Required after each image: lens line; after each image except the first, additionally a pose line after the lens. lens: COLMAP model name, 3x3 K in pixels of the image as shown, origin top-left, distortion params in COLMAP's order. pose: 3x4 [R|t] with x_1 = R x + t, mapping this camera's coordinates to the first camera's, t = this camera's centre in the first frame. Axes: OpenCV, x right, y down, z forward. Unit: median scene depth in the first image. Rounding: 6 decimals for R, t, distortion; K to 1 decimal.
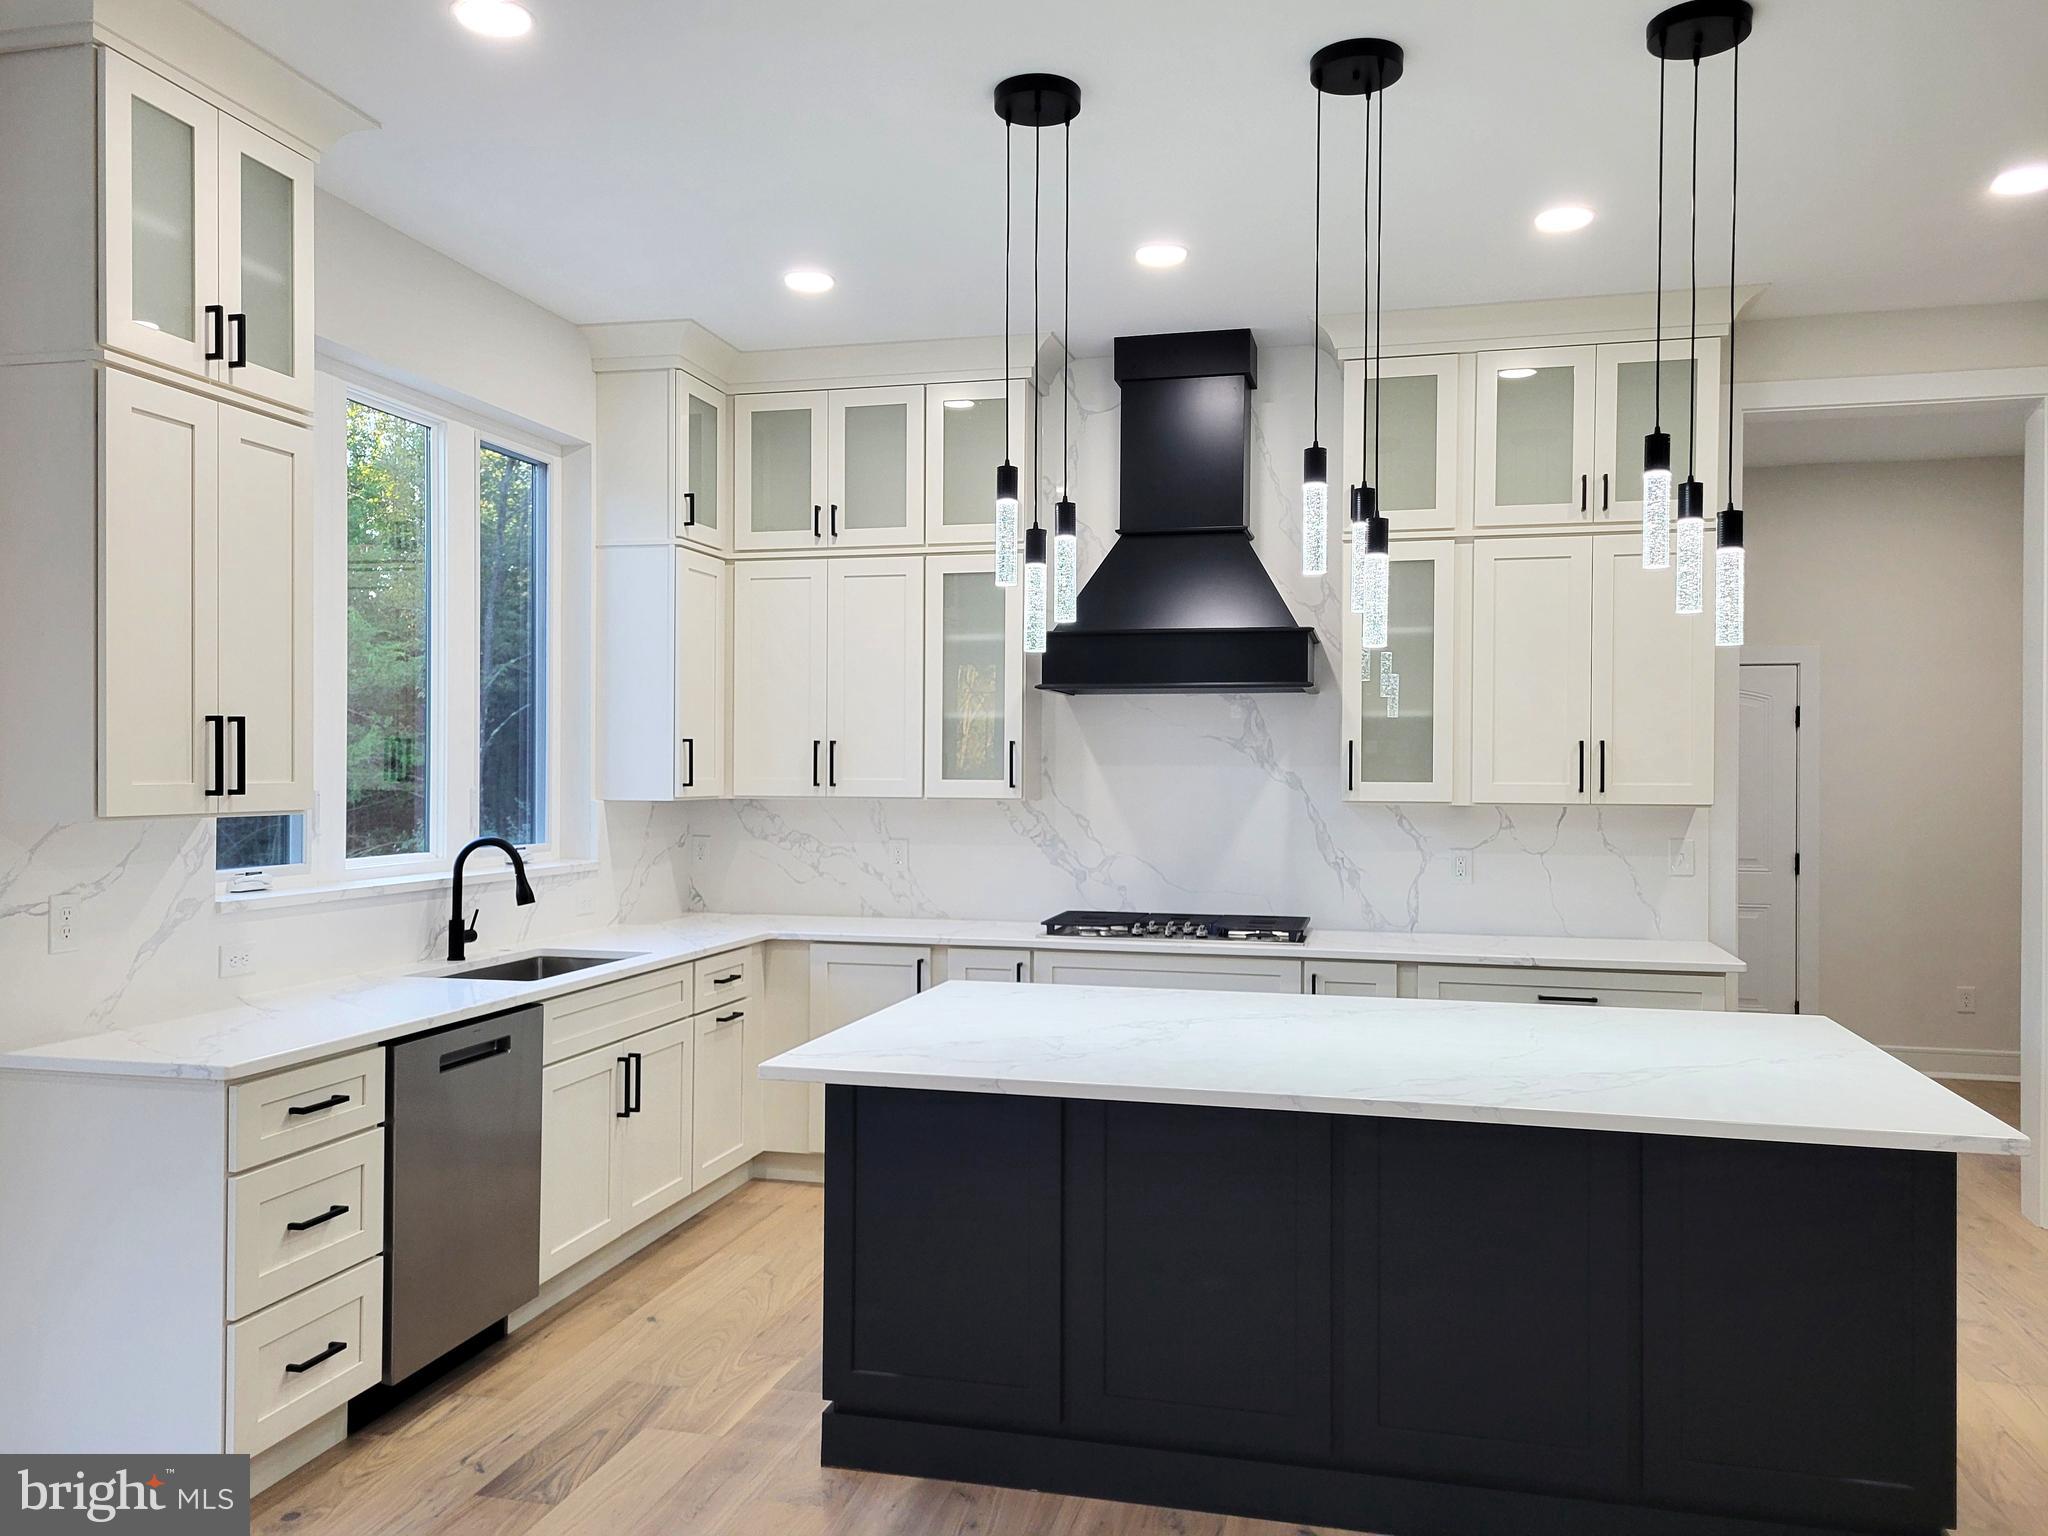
lens RADIAL K [[1542.7, 0, 1024.4], [0, 1542.7, 772.5], [0, 0, 1]] dist [0.069707, 0.000853]
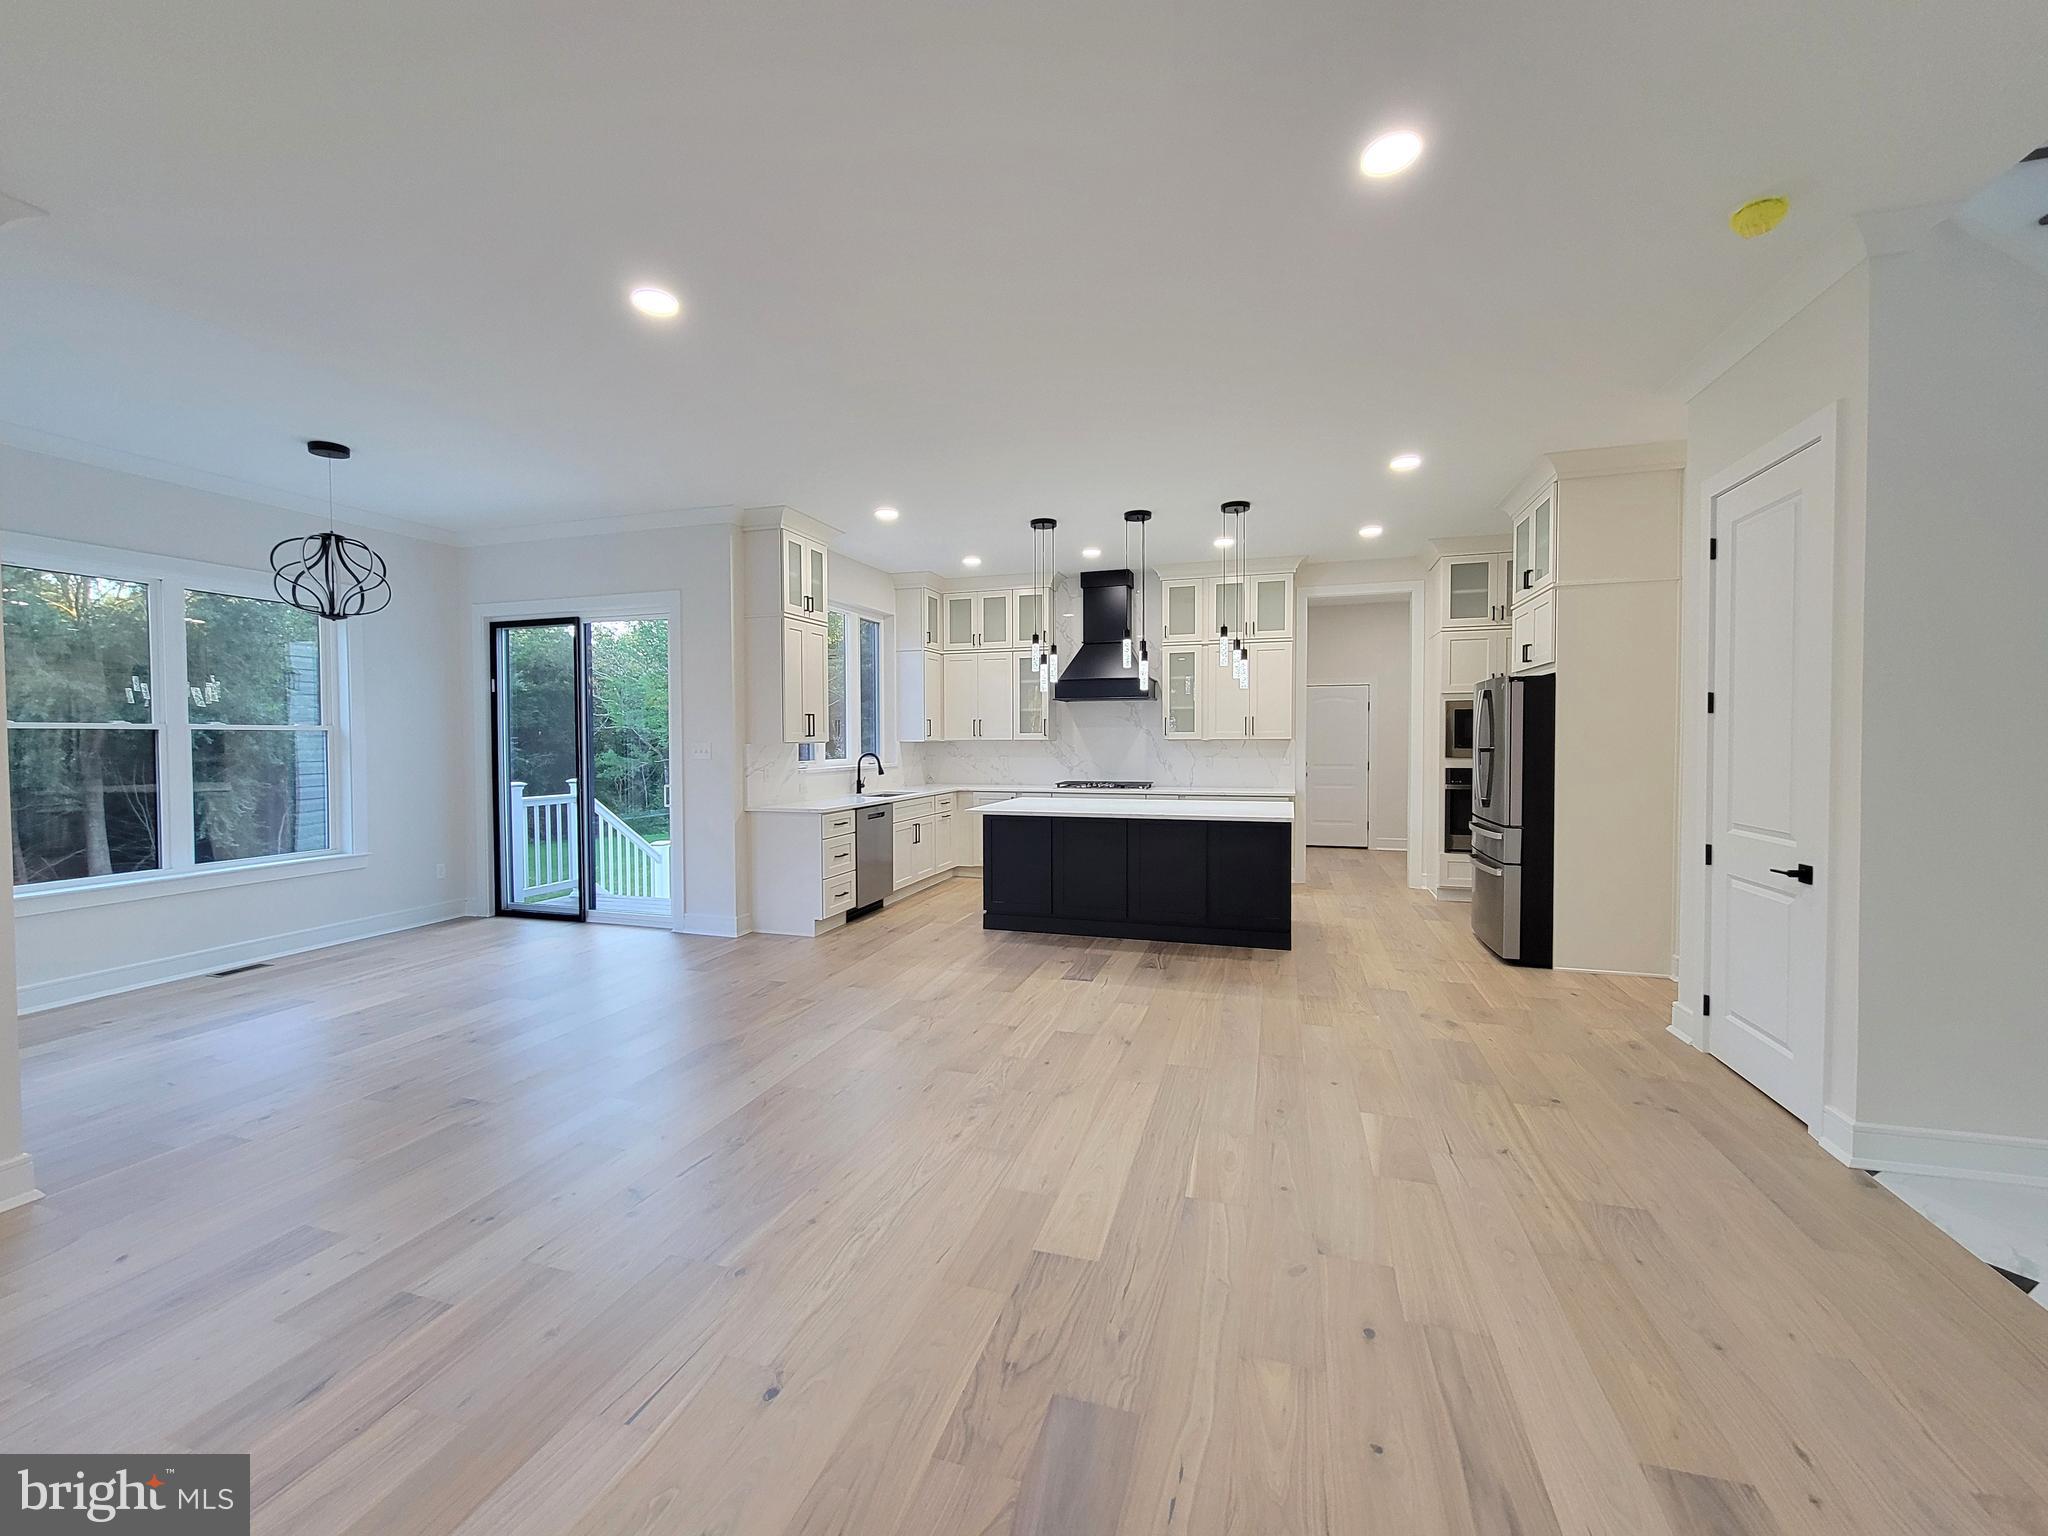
lens RADIAL K [[824.7, 0, 1023.1], [0, 824.7, 761.5], [0, 0, 1]] dist [0.007927, -0.005624]
pose [[0.998106, -0.007662, -0.061033, 0.043036], [0.009384, 0.999564, 0.027992, 0.013853], [0.060792, -0.028512, 0.997743, -0.478917]]
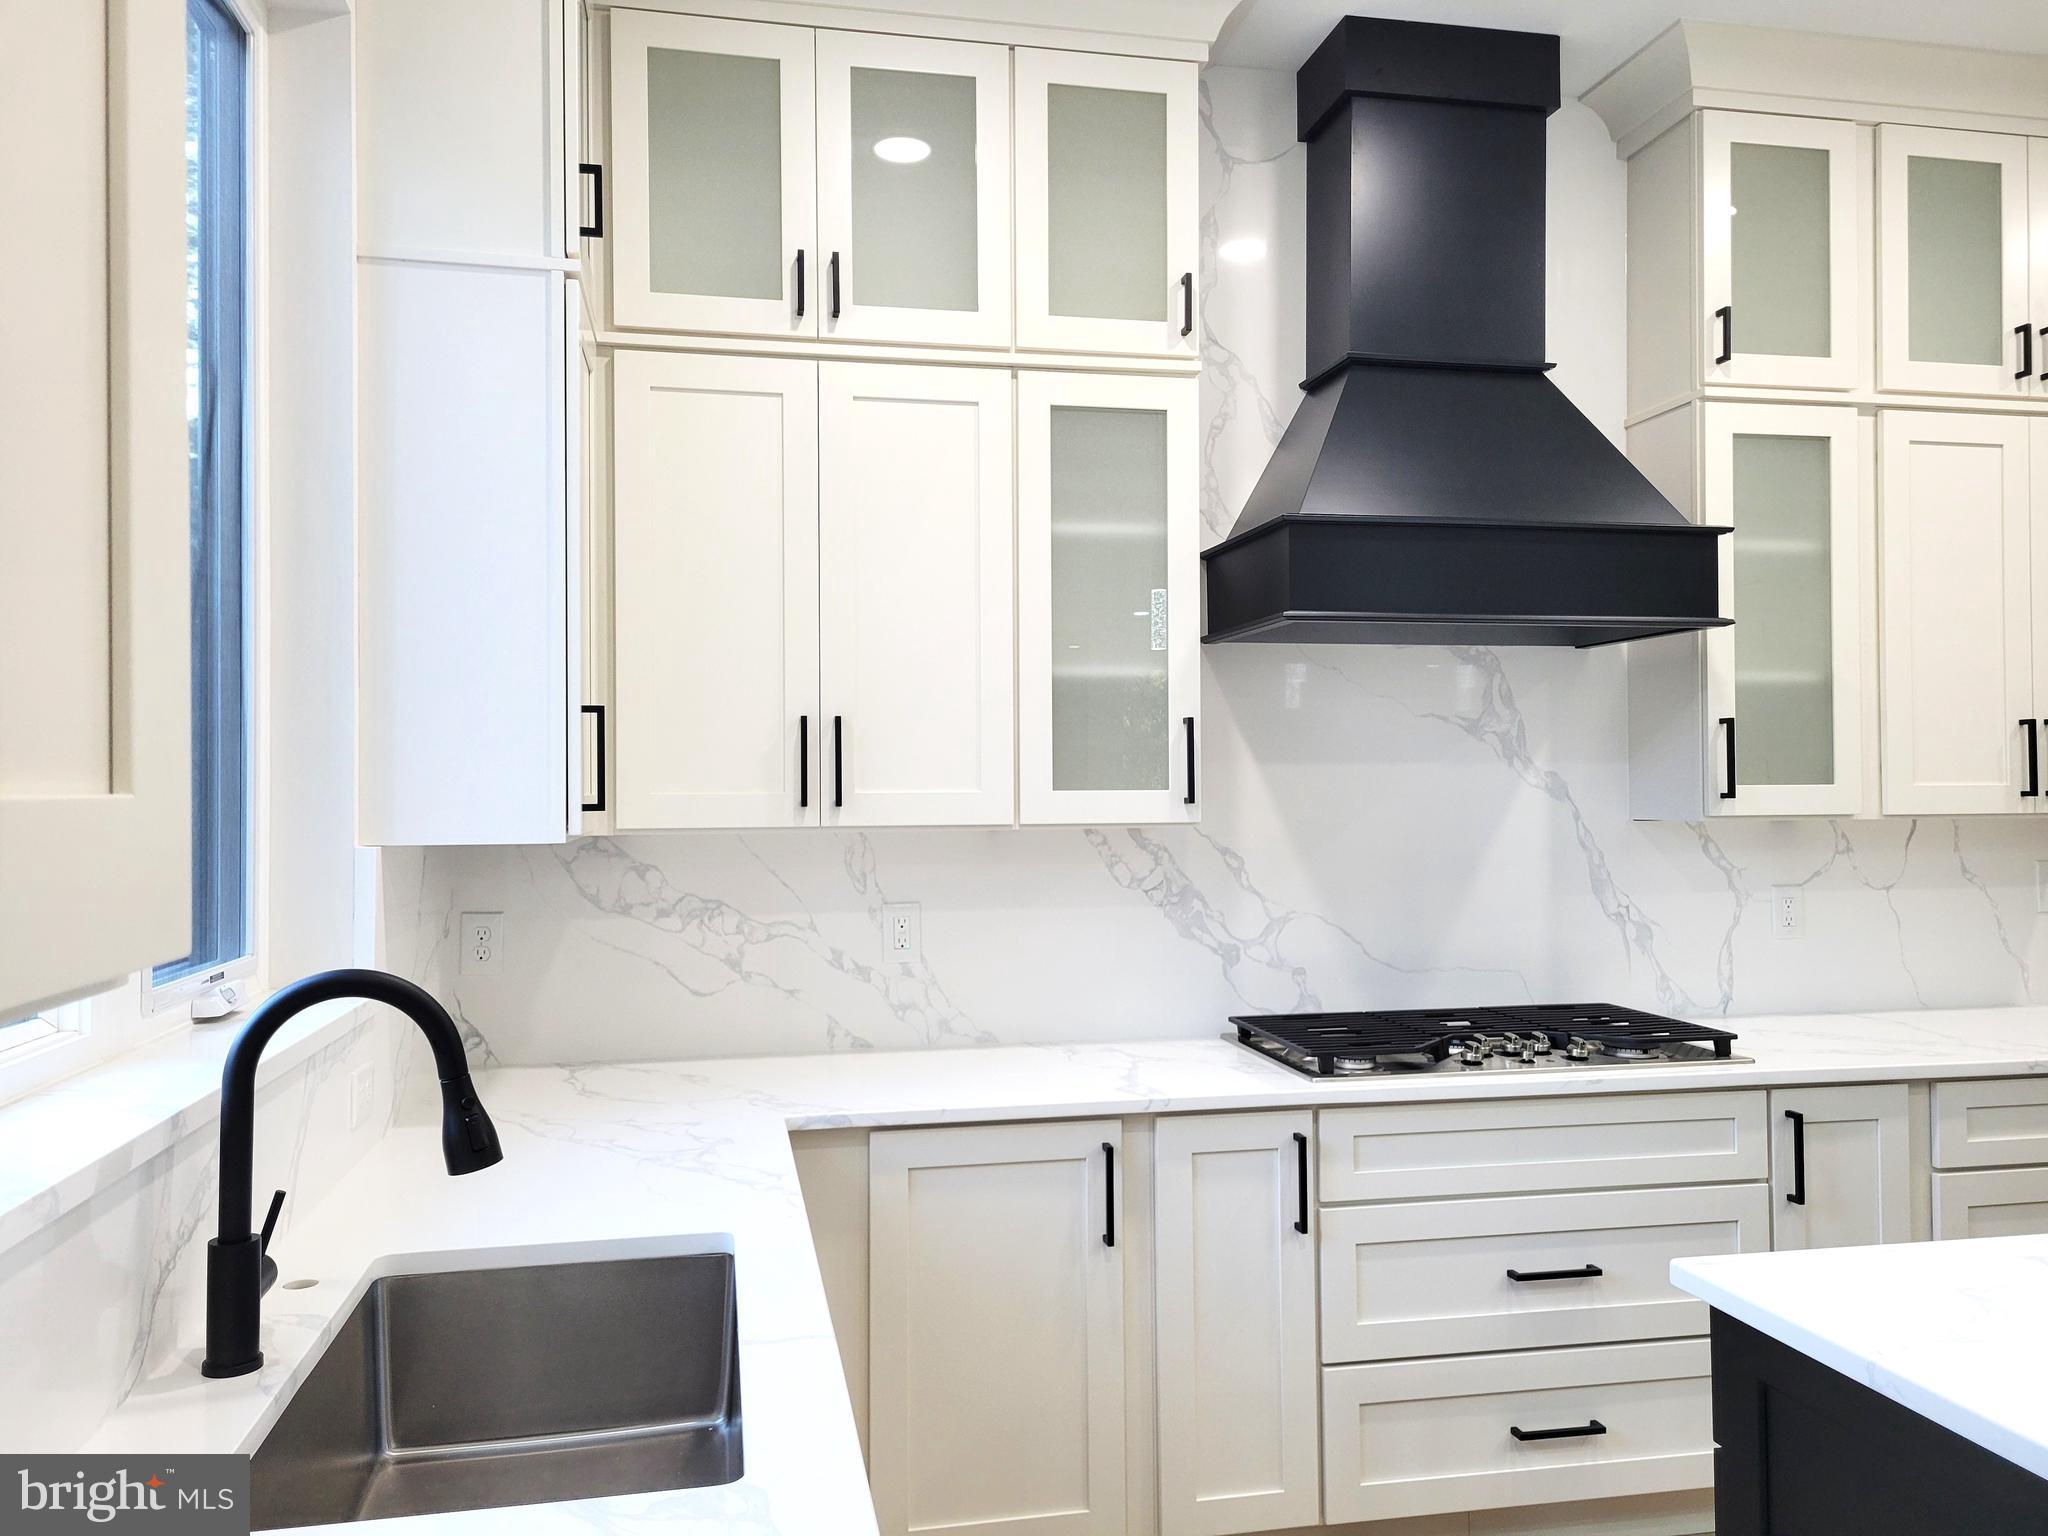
lens RADIAL K [[1528.5, 0, 1021.1], [0, 1528.5, 766.8], [0, 0, 1]] dist [0.051364, -0.003407]
pose [[0.901431, -0.004721, 0.432896, -0.298349], [0.012506, 0.999807, -0.015136, 0.004353], [-0.432741, 0.019058, 0.901317, 0.539708]]
